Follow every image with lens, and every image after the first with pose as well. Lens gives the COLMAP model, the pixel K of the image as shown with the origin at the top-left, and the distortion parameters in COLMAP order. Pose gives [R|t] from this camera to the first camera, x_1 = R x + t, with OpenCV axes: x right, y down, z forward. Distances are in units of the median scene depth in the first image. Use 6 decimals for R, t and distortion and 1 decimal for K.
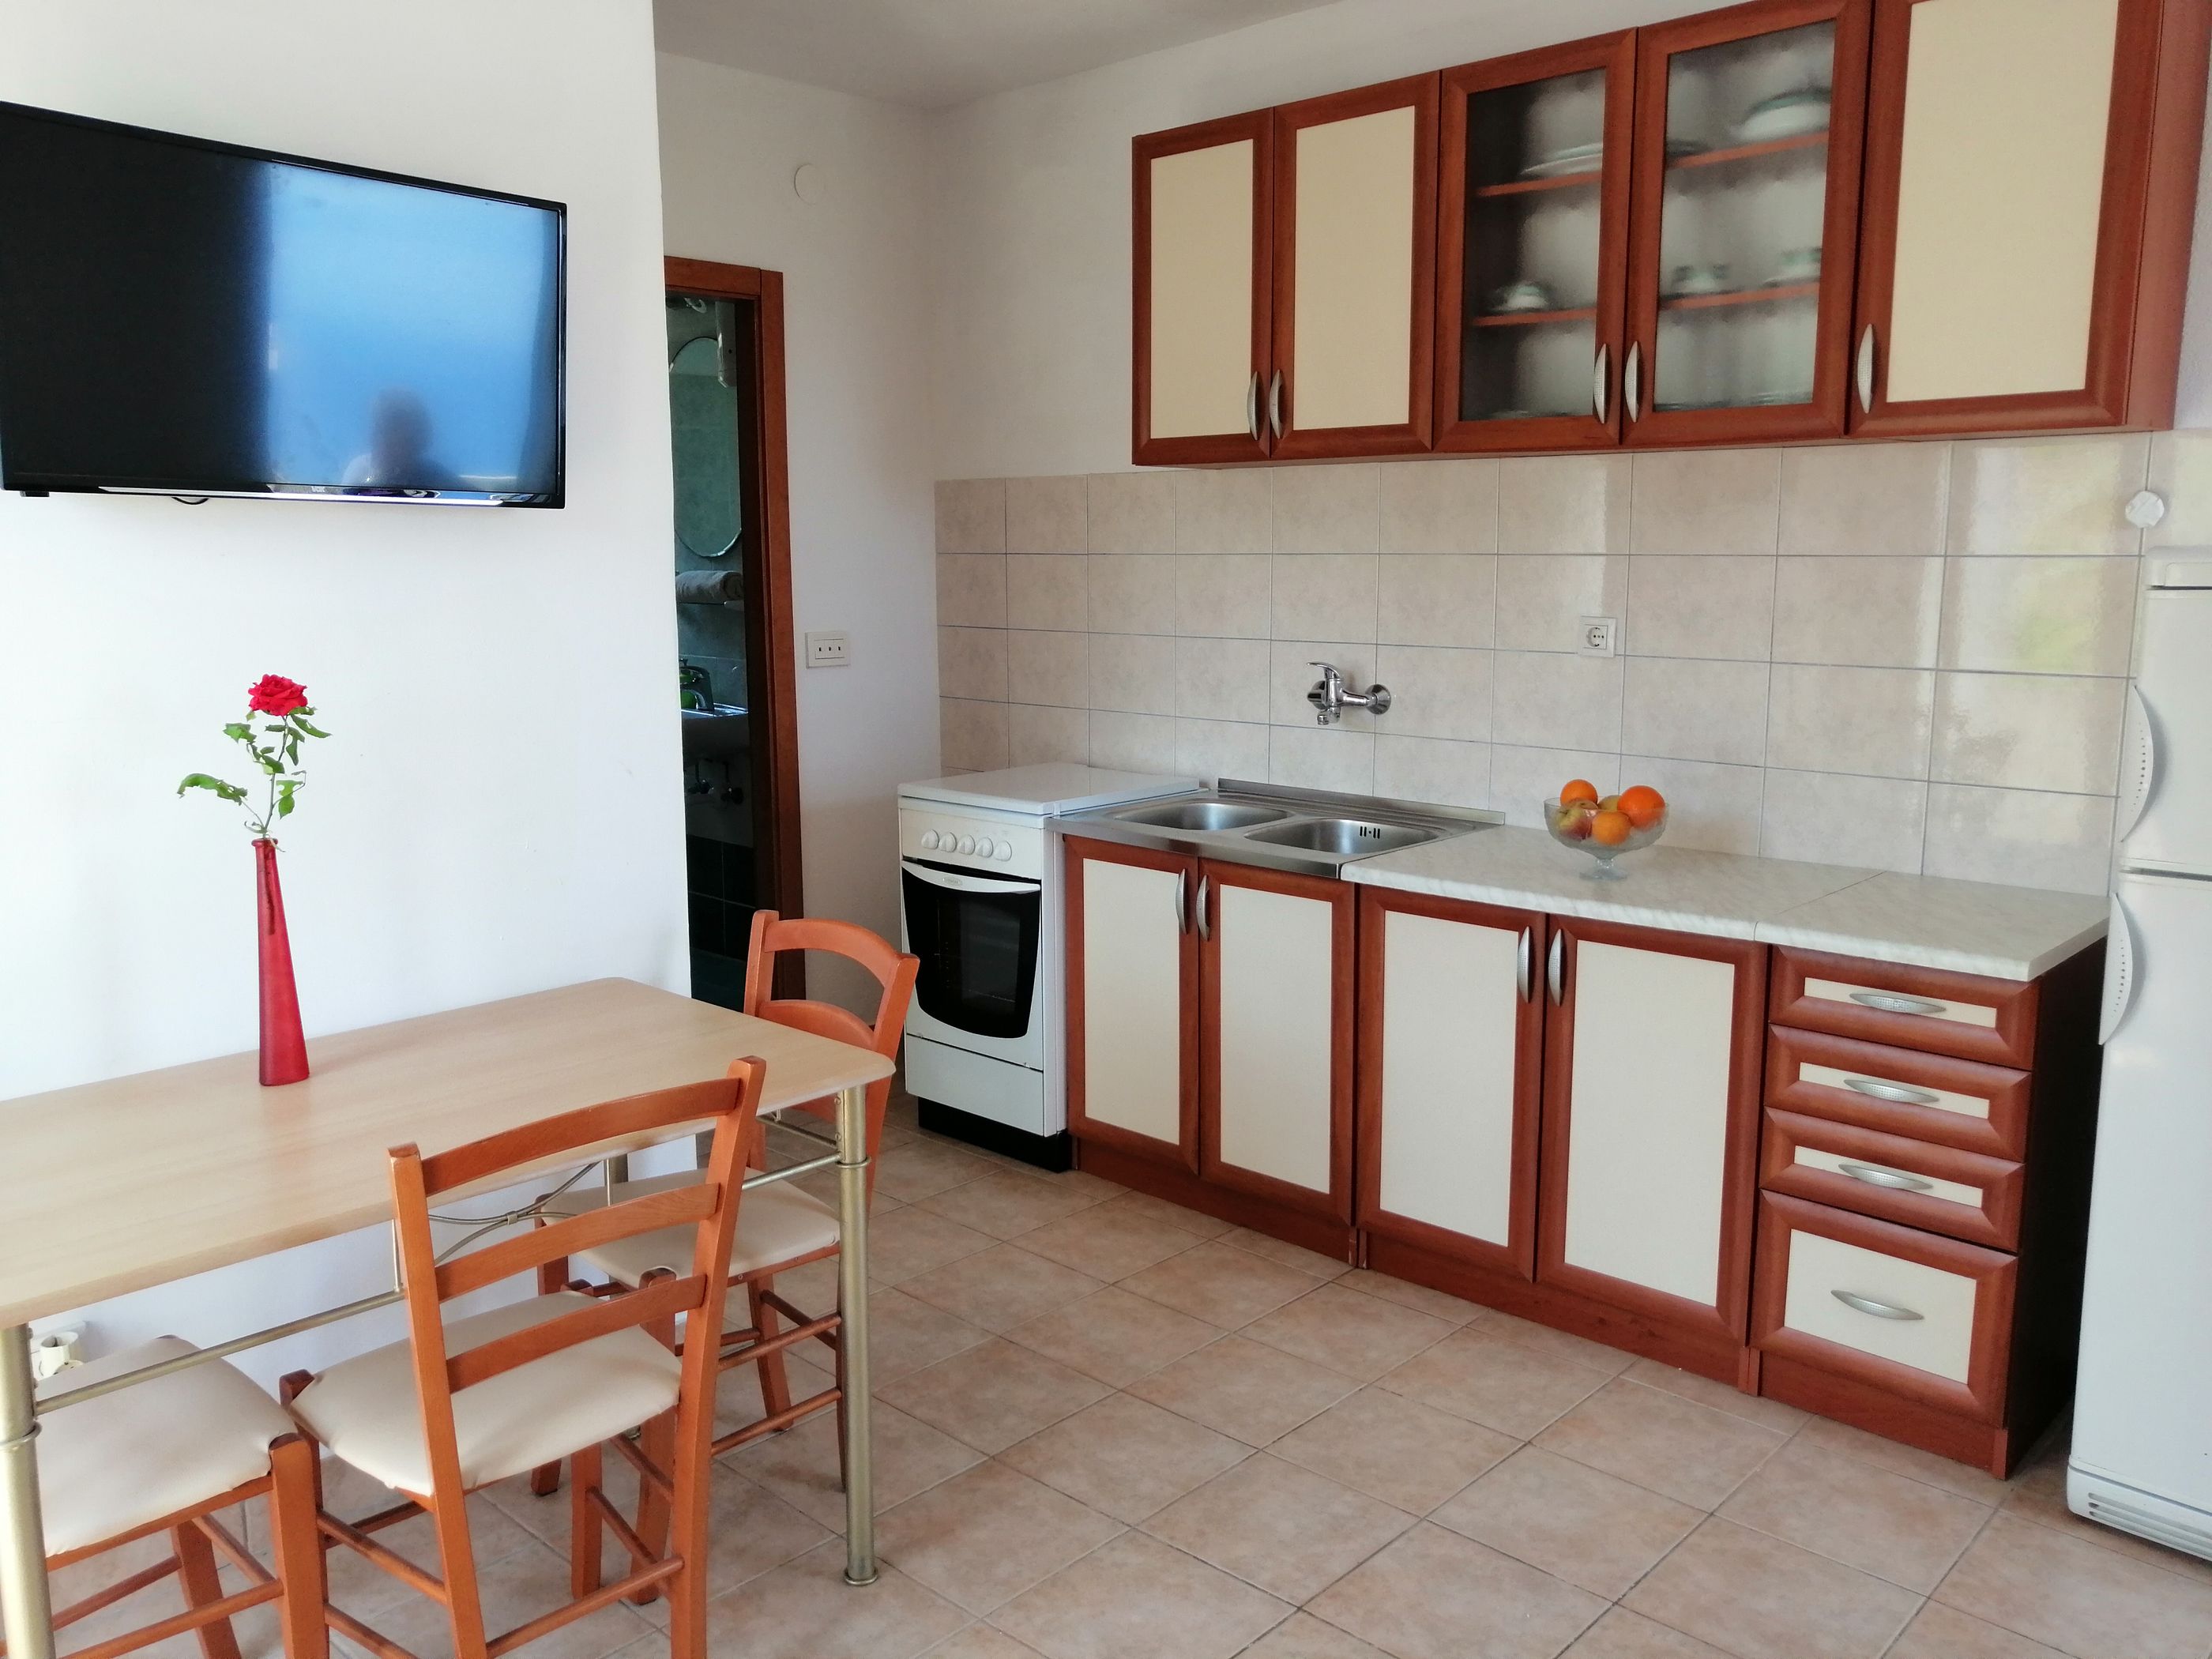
lens RADIAL K [[1732.0, 0, 1101.1], [0, 1732.0, 827.4], [0, 0, 1]] dist [-0.019652, 0.050498]
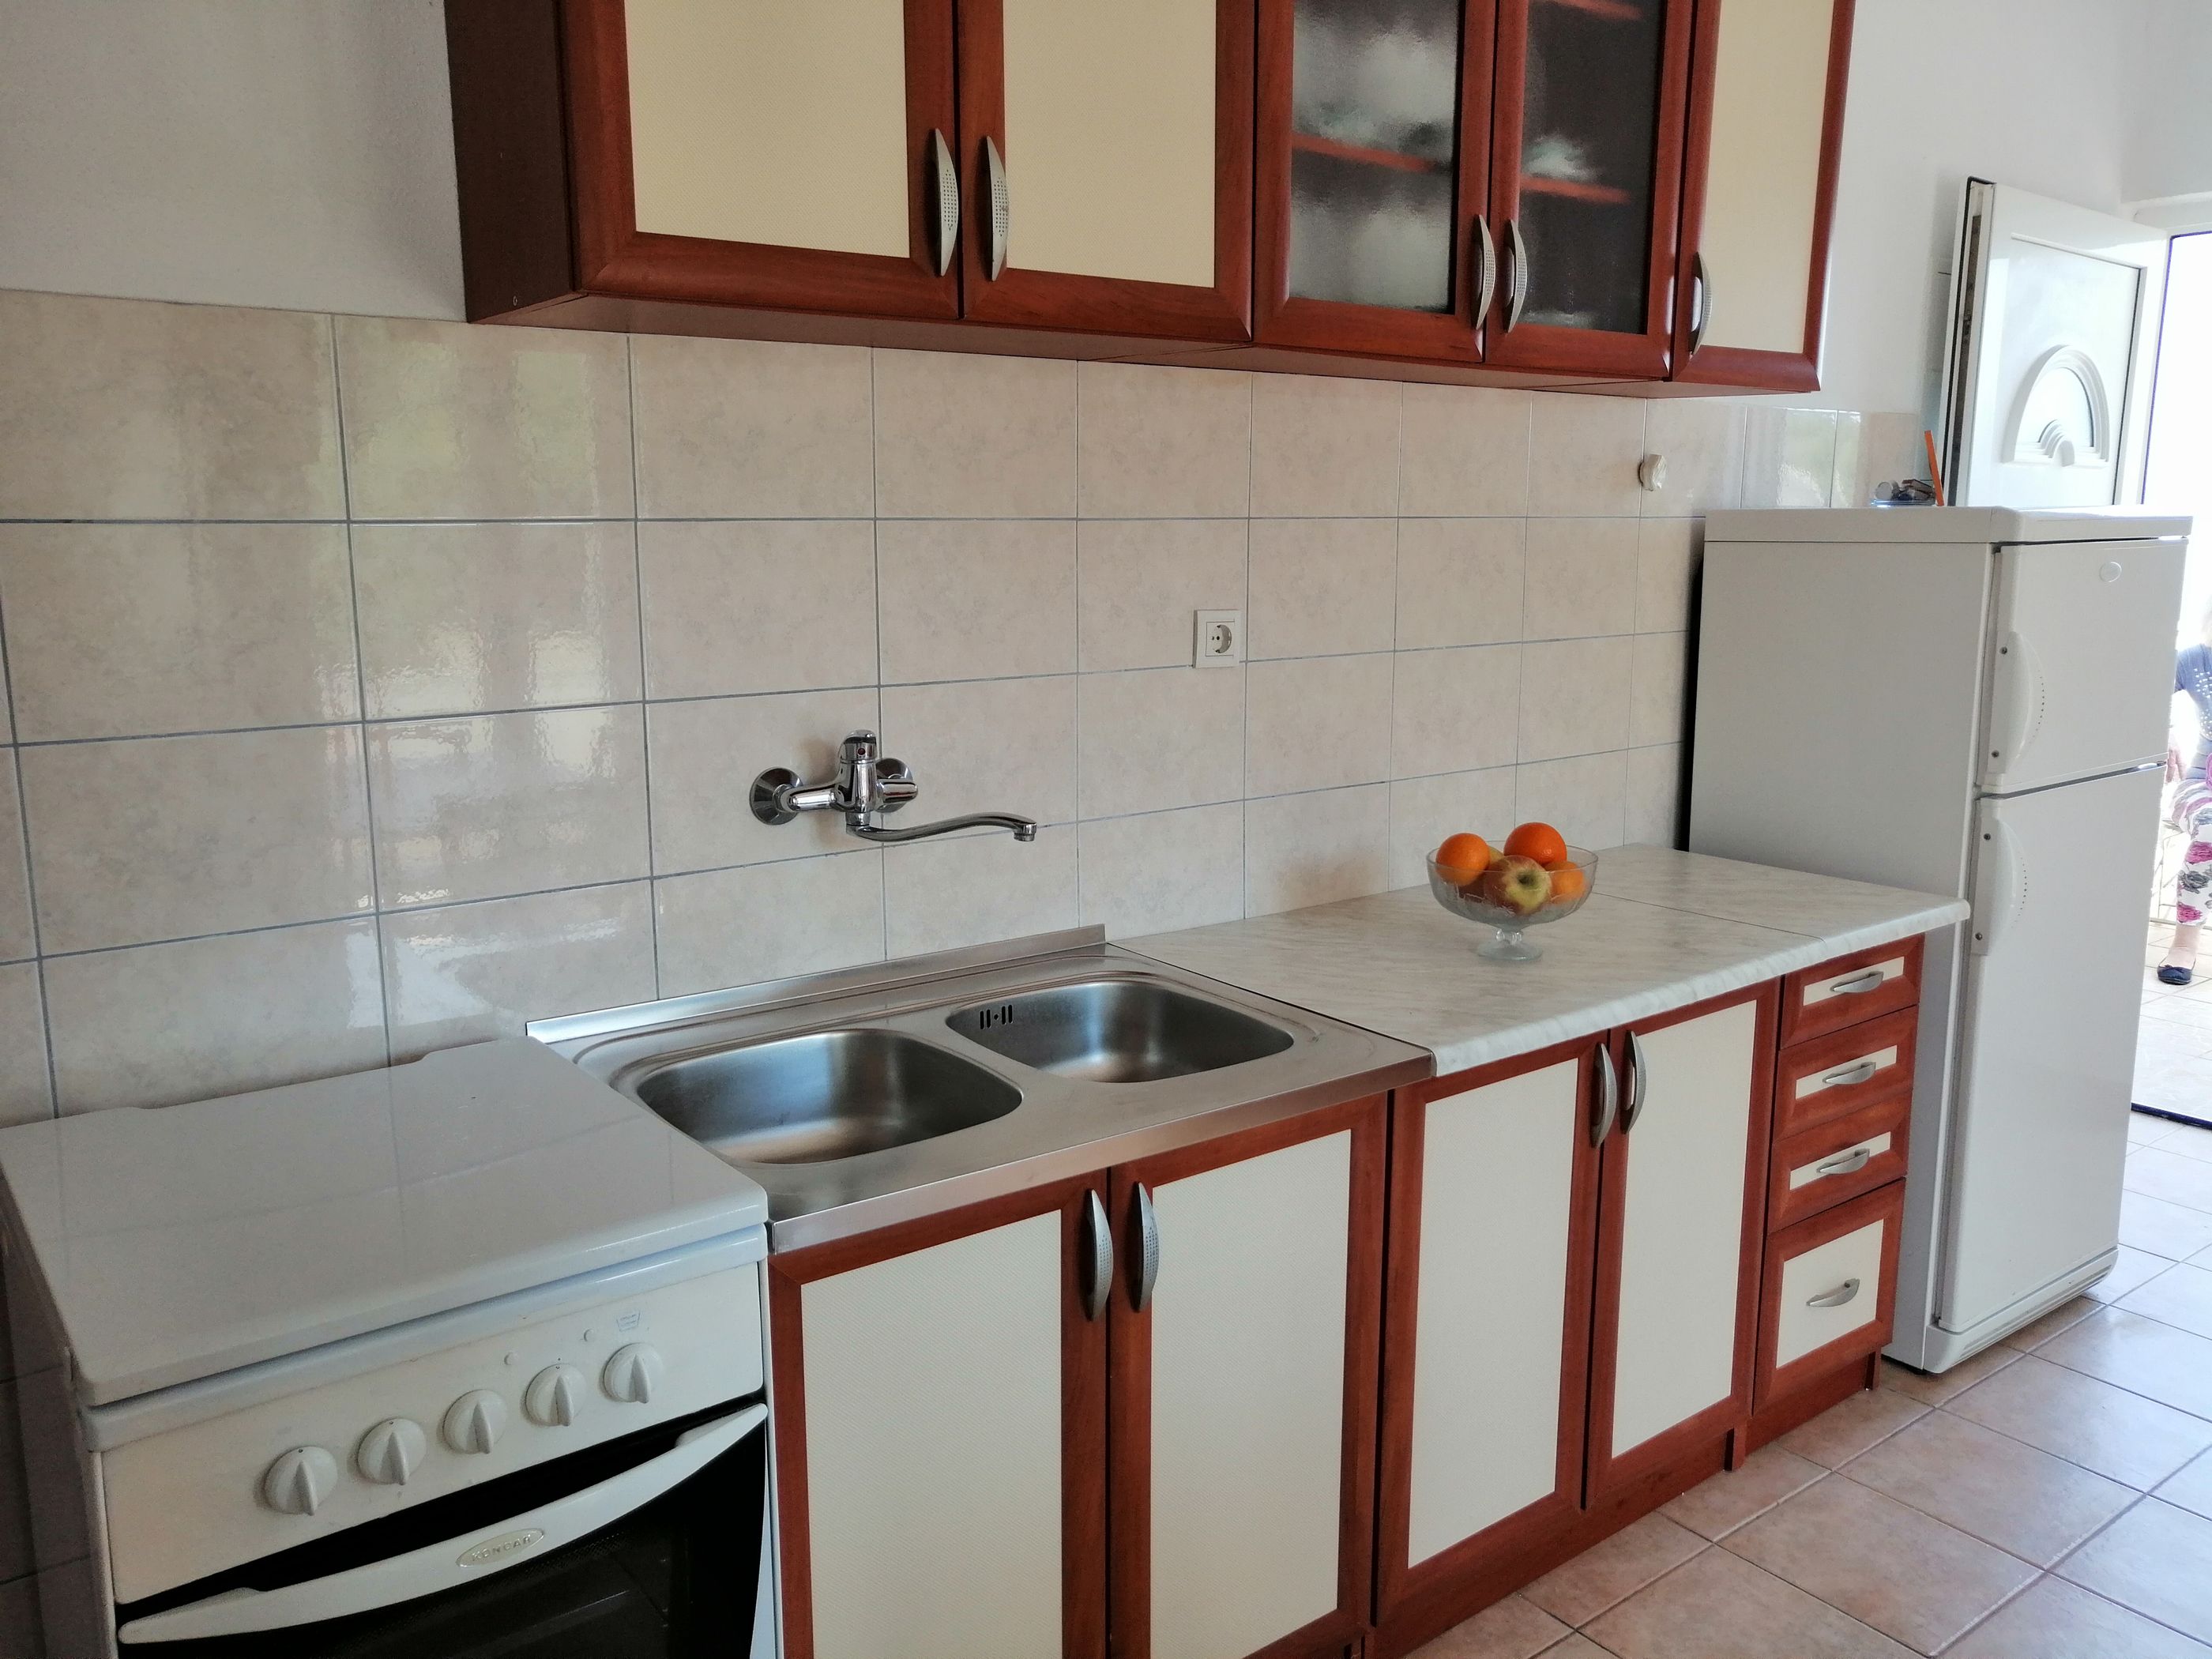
lens RADIAL K [[1732.0, 0, 1101.1], [0, 1732.0, 827.4], [0, 0, 1]] dist [-0.019652, 0.050498]
pose [[0.152389, -0.175674, 0.972582, -0.412113], [0.156353, 0.975968, 0.151788, -0.151768], [-0.975875, 0.128936, 0.176194, 0.956798]]
